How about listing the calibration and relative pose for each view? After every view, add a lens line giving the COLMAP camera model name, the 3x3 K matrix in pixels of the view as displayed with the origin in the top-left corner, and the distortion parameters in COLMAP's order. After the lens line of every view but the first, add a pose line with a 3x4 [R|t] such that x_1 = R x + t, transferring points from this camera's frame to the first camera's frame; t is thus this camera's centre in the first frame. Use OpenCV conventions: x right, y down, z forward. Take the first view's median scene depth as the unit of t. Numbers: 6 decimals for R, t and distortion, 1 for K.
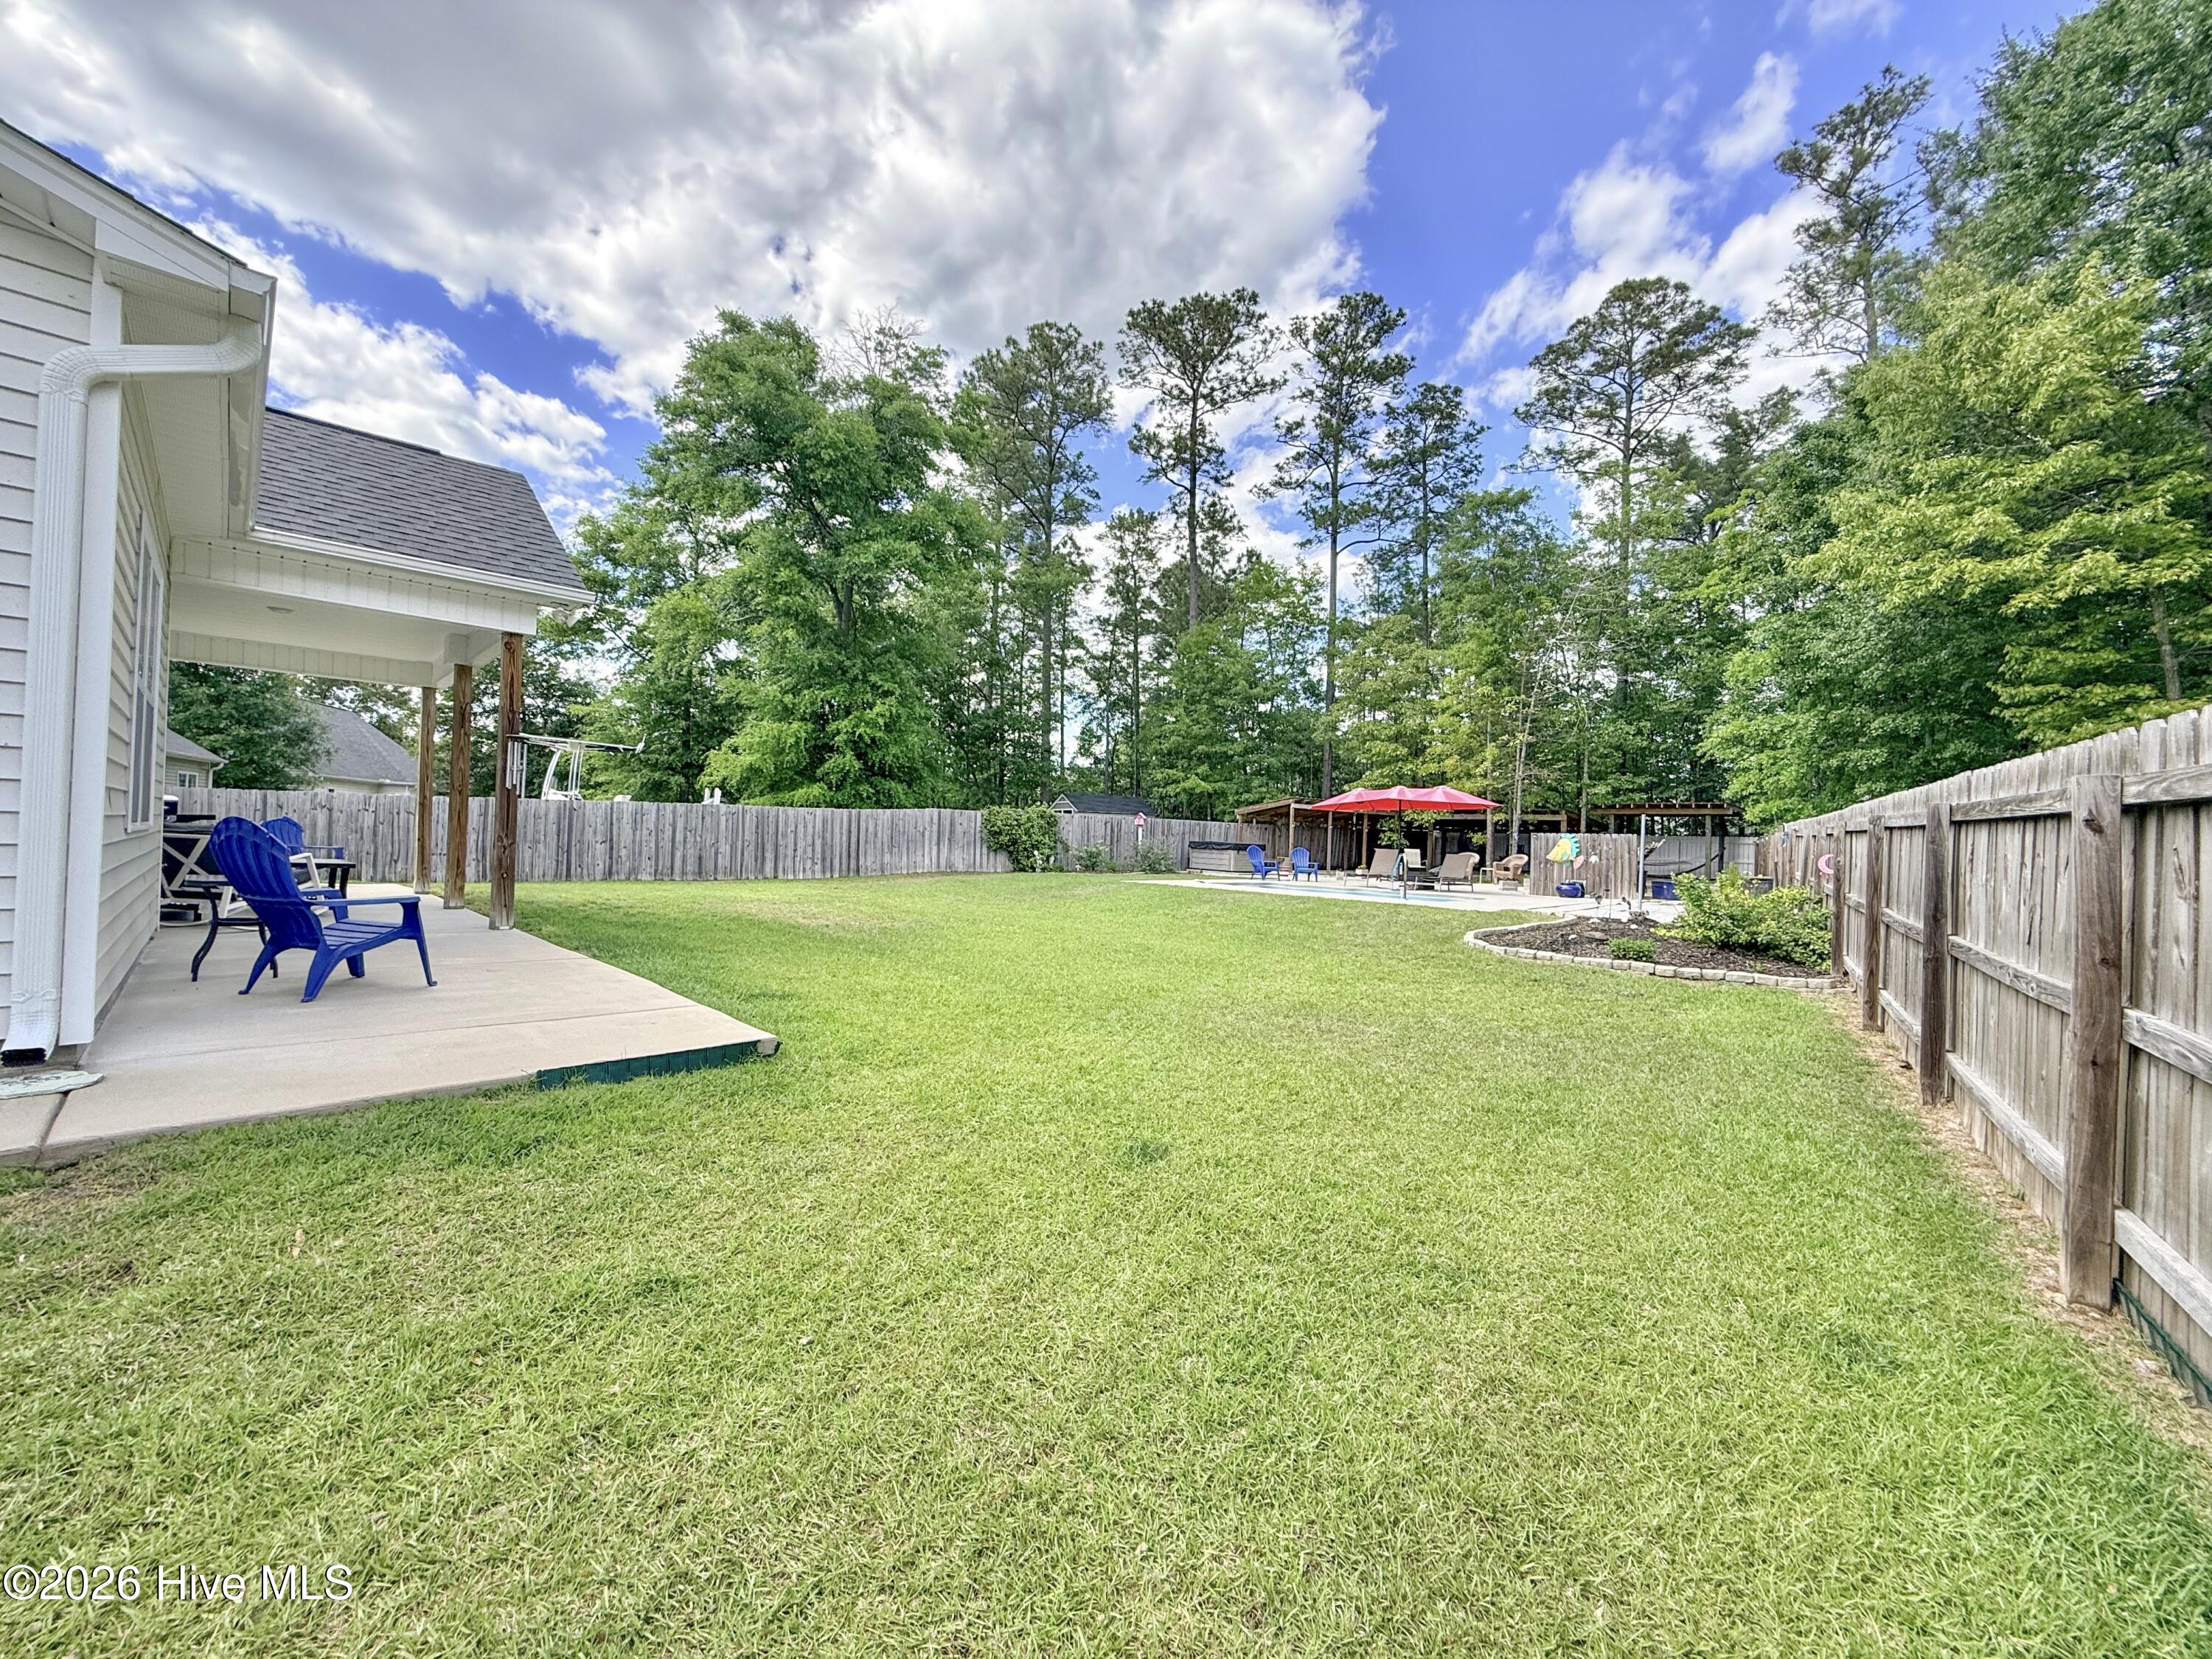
lens RADIAL K [[872.3, 0, 1099.9], [0, 872.3, 834.8], [0, 0, 1]] dist [-0.000459, 0.000054]
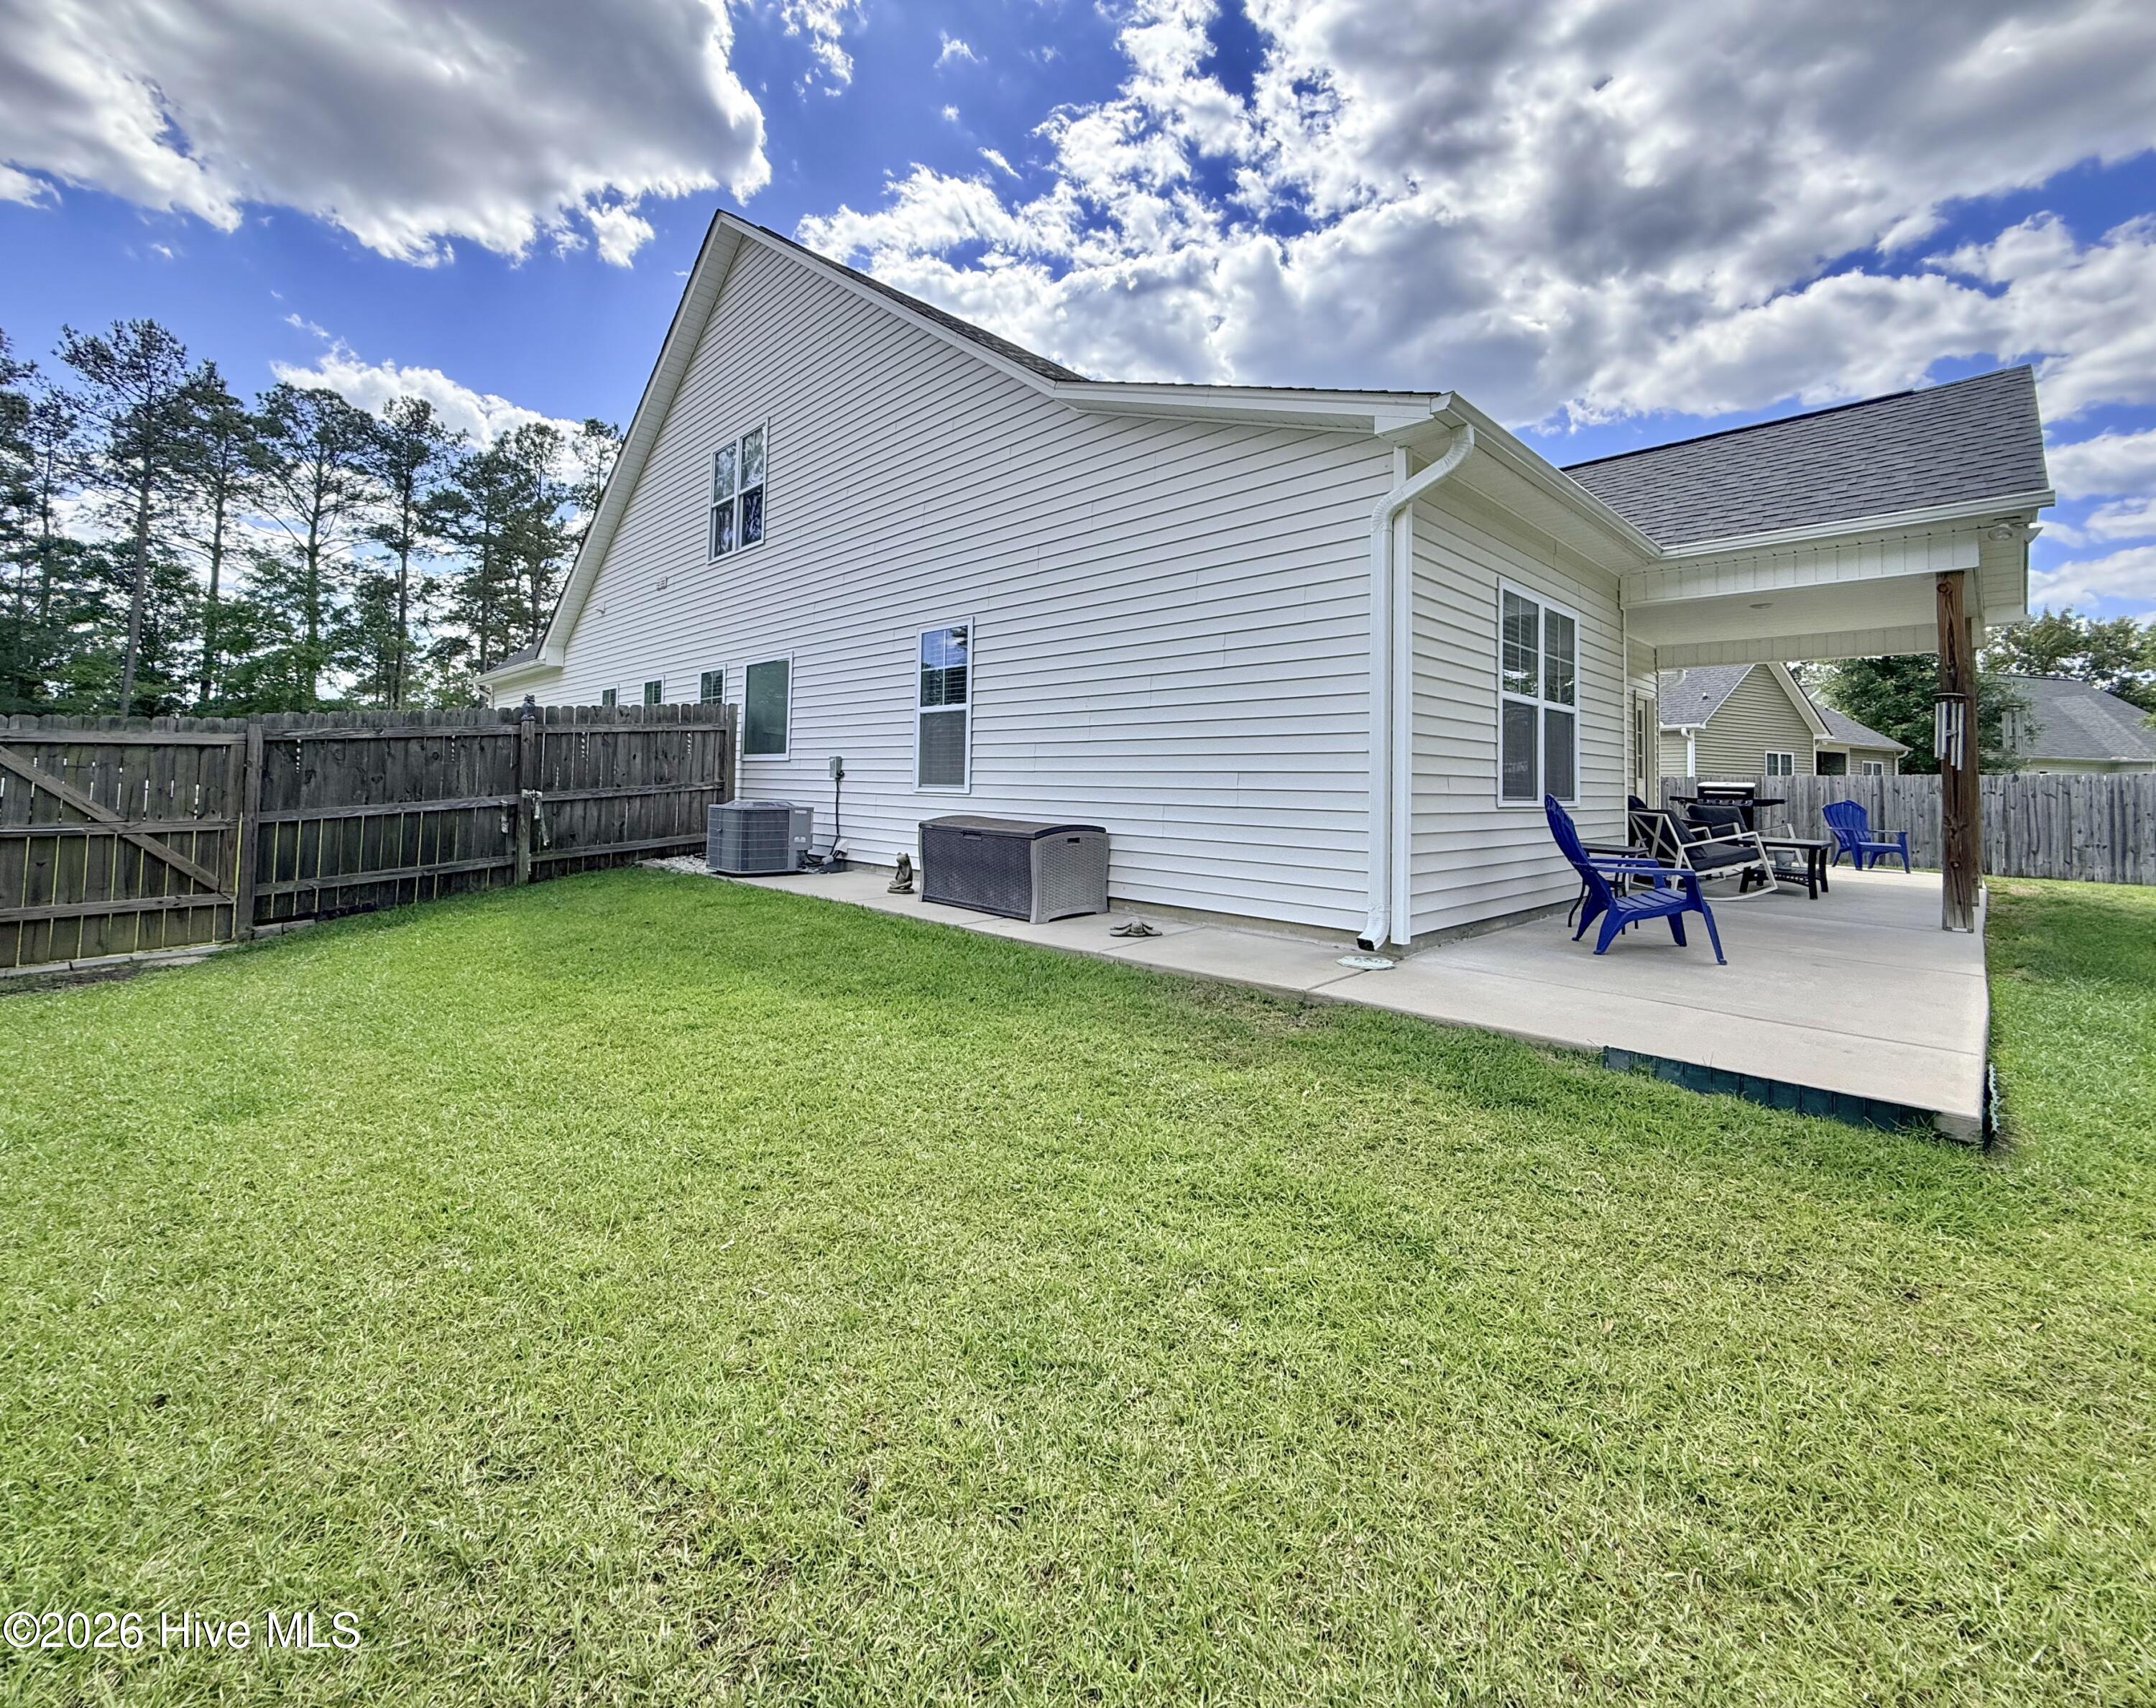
lens RADIAL K [[900.0, 0, 1086.5], [0, 900.0, 748.5], [0, 0, 1]] dist [-0.001367, -0.000285]
pose [[0.005590, -0.070978, -0.997462, 0.137439], [-0.012732, 0.997392, -0.071044, 0.006286], [0.999903, 0.013097, 0.004671, 0.148452]]
